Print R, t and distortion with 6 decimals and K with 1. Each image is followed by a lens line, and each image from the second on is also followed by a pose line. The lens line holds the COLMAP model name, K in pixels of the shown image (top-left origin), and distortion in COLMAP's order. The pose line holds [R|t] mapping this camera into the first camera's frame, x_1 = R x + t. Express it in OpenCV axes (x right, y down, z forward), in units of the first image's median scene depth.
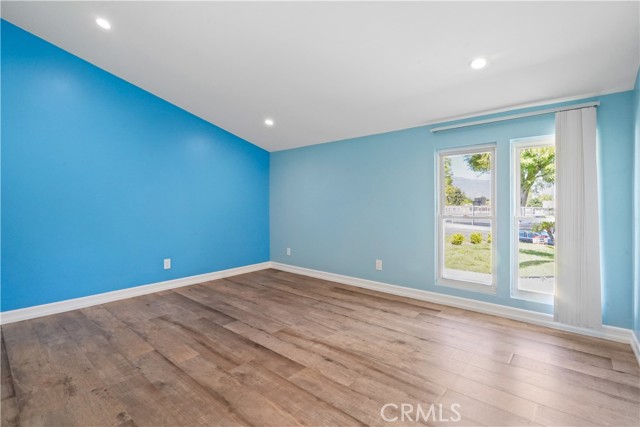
lens RADIAL K [[297.9, 0, 315.2], [0, 297.9, 210.8], [0, 0, 1]] dist [-0.002395, 0.000446]
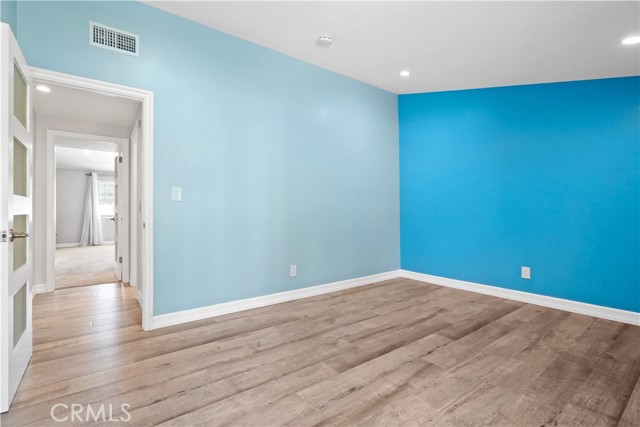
lens RADIAL K [[297.9, 0, 315.2], [0, 297.9, 210.8], [0, 0, 1]] dist [-0.002395, 0.000446]
pose [[-0.215390, 0.000227, -0.976528, 0.752588], [-0.011564, 0.999929, 0.002783, 0.006610], [0.976460, 0.011892, -0.215372, 0.928886]]
